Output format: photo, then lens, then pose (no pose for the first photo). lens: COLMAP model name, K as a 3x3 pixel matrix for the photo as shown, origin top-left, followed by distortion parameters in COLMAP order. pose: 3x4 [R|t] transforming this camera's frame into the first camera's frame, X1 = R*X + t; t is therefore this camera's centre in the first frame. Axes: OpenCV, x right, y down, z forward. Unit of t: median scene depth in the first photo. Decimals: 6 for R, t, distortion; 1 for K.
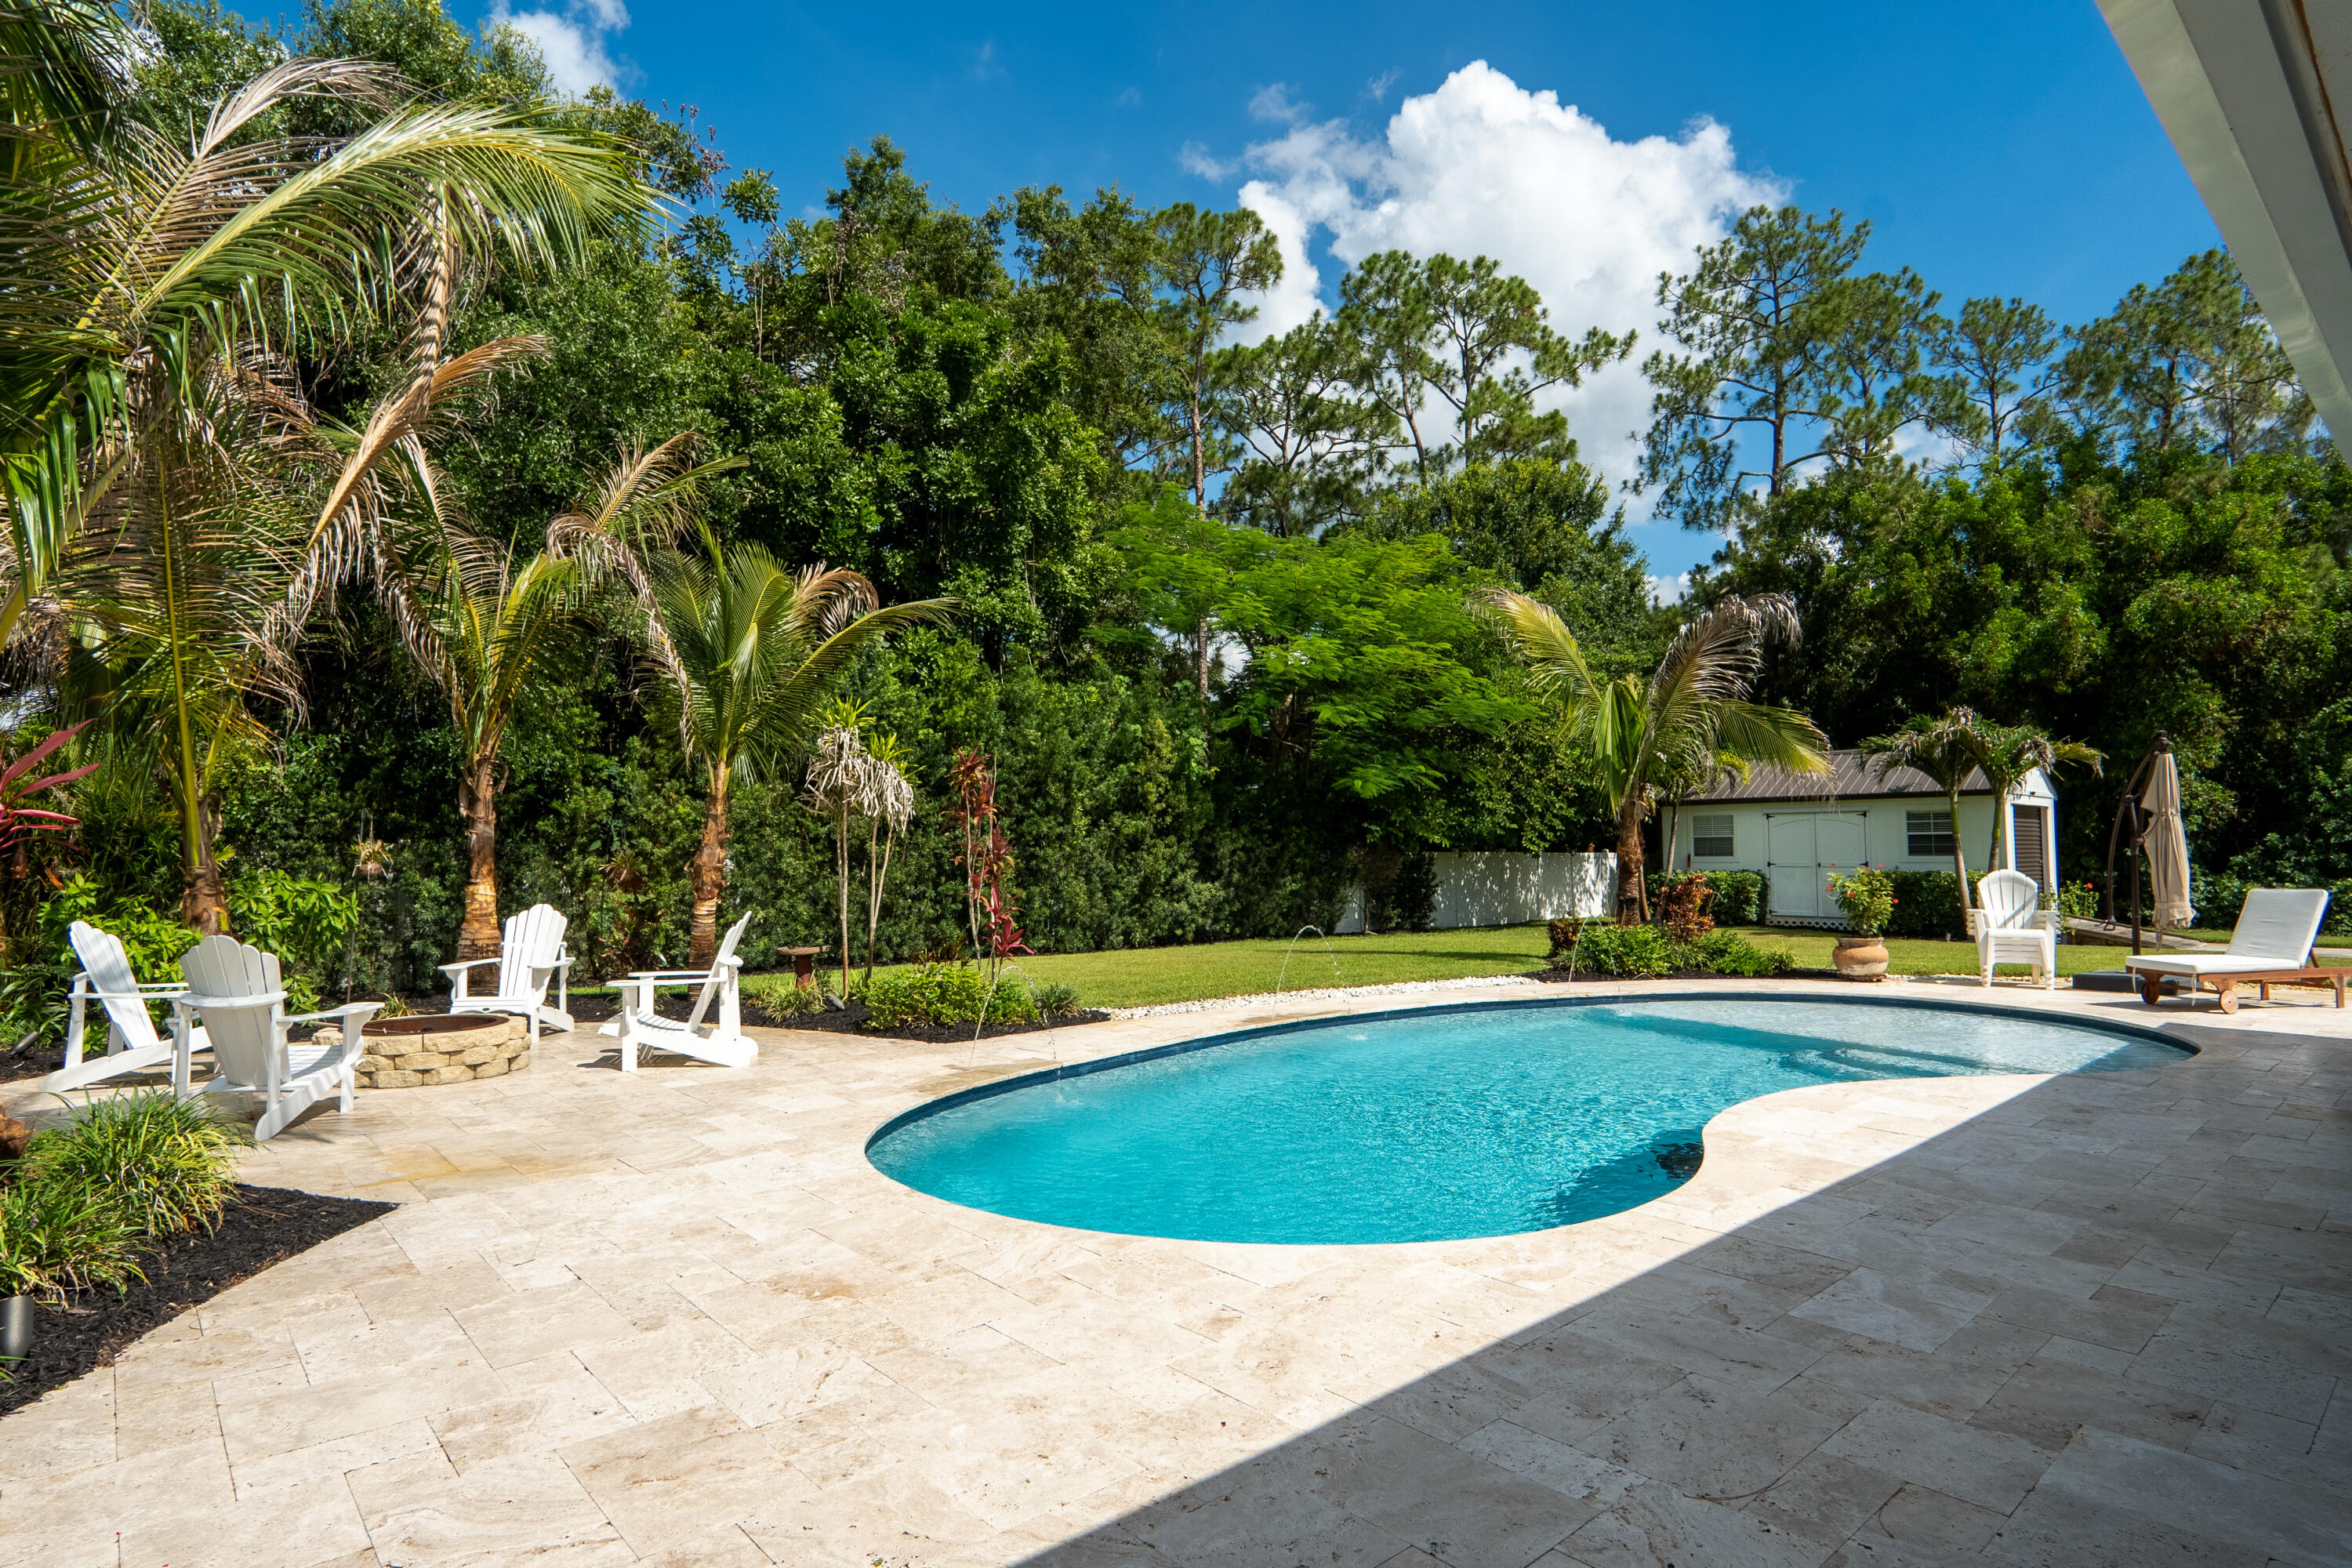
lens RADIAL K [[1243.9, 0, 1186.5], [0, 1243.9, 781.0], [0, 0, 1]] dist [-0.036350, 0.008523]
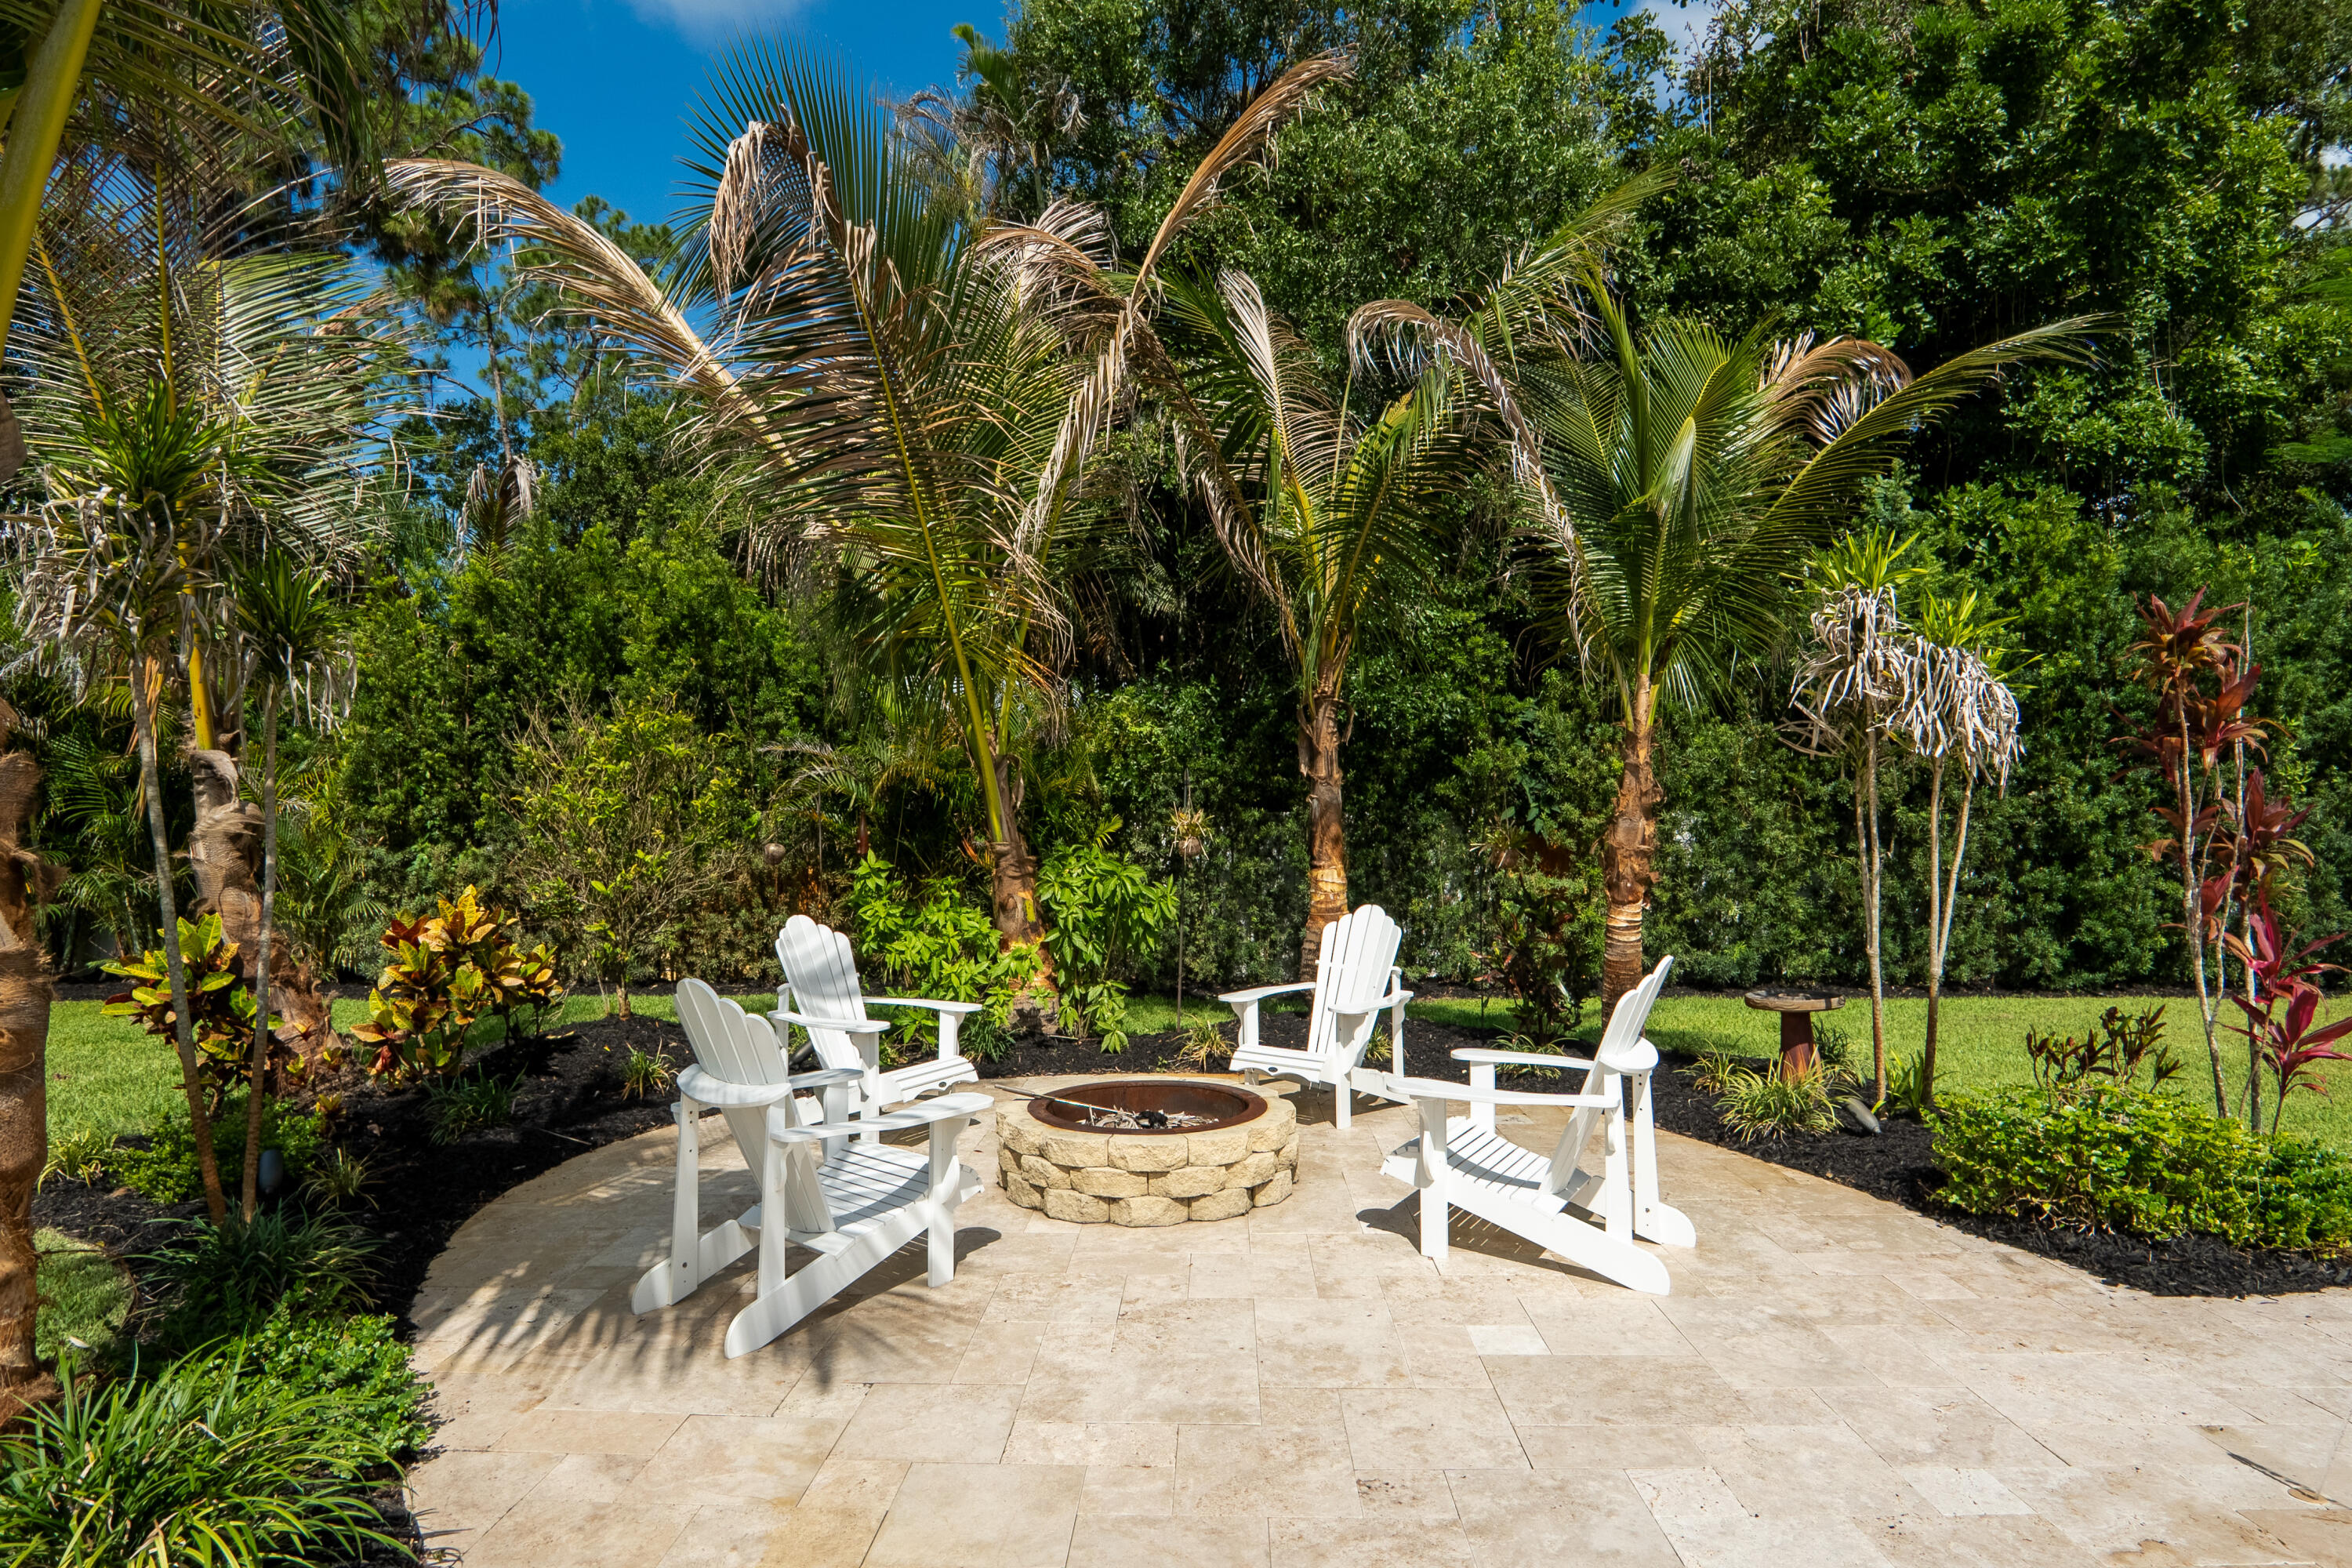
lens RADIAL K [[1243.9, 0, 1186.5], [0, 1243.9, 781.0], [0, 0, 1]] dist [-0.036350, 0.008523]
pose [[0.723727, -0.018116, -0.689849, -0.086727], [0.037791, 0.999196, 0.013407, 0.013587], [0.689051, -0.035773, 0.723829, 0.291720]]
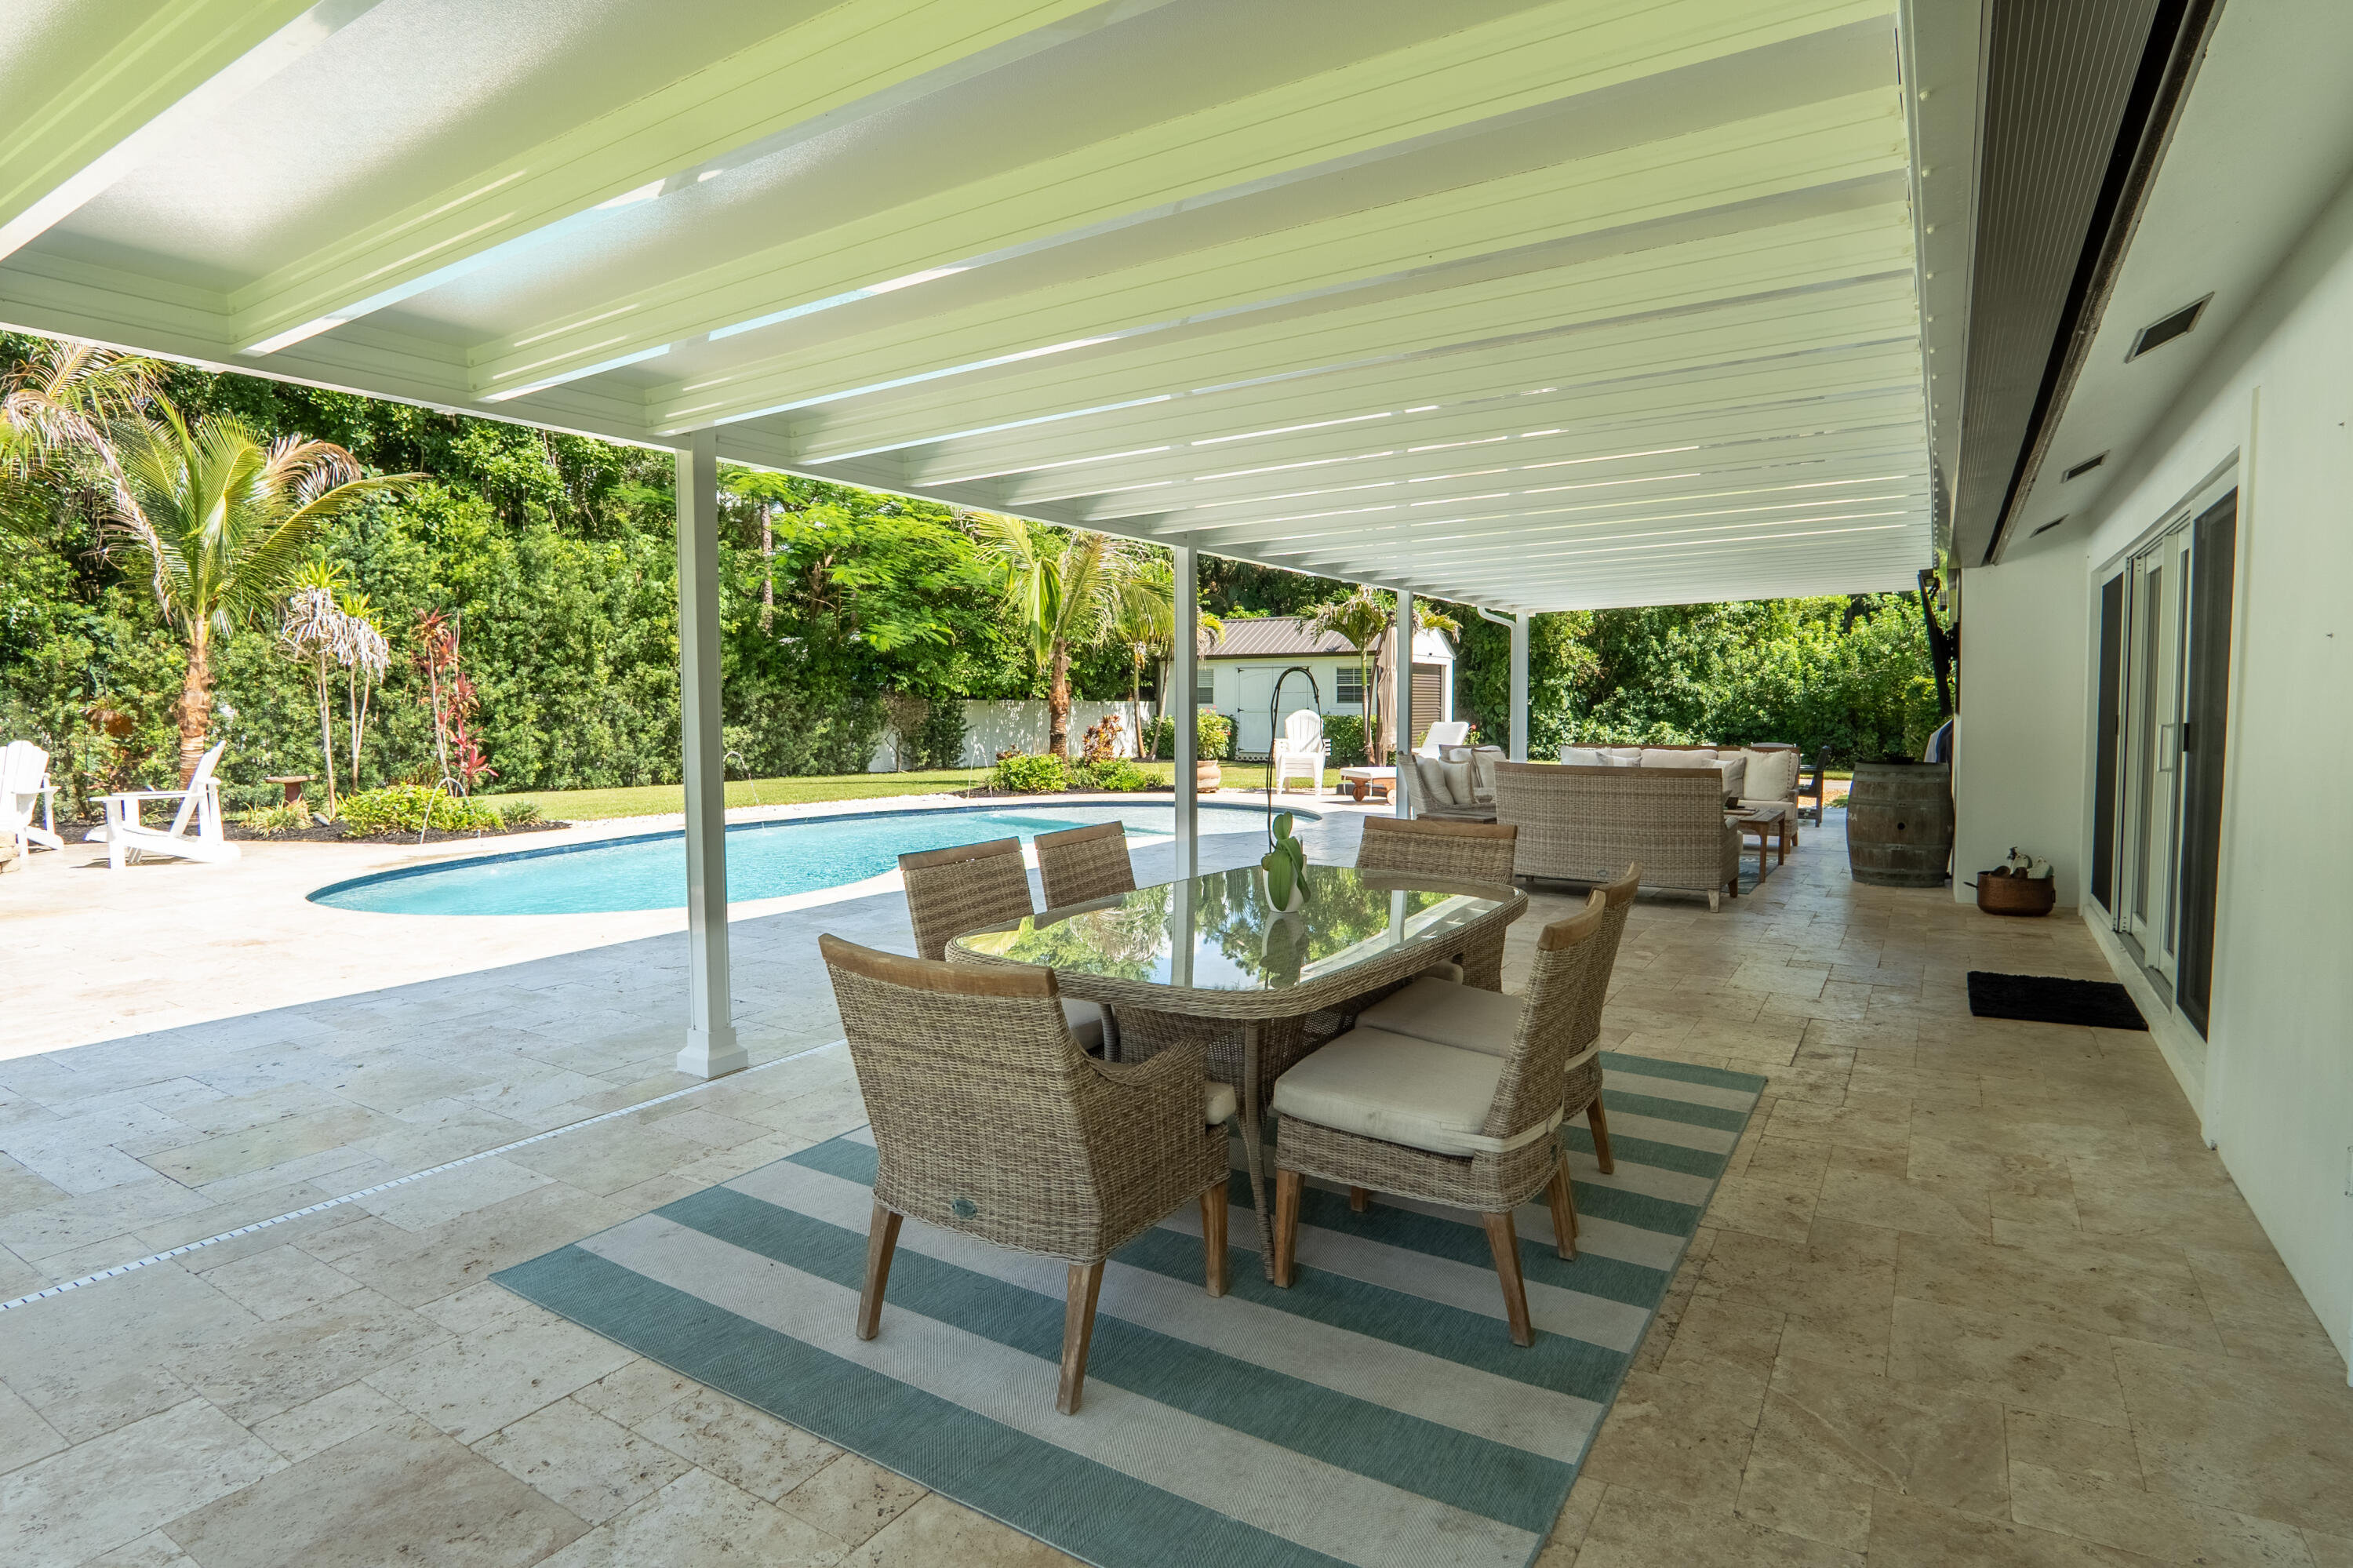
lens RADIAL K [[1244.4, 0, 1187.0], [0, 1244.4, 781.0], [0, 0, 1]] dist [-0.036350, 0.008523]
pose [[0.958363, -0.018207, 0.284972, 0.121831], [-0.015549, 0.993157, 0.115745, -0.006047], [-0.285130, -0.115356, 0.951522, -0.241838]]
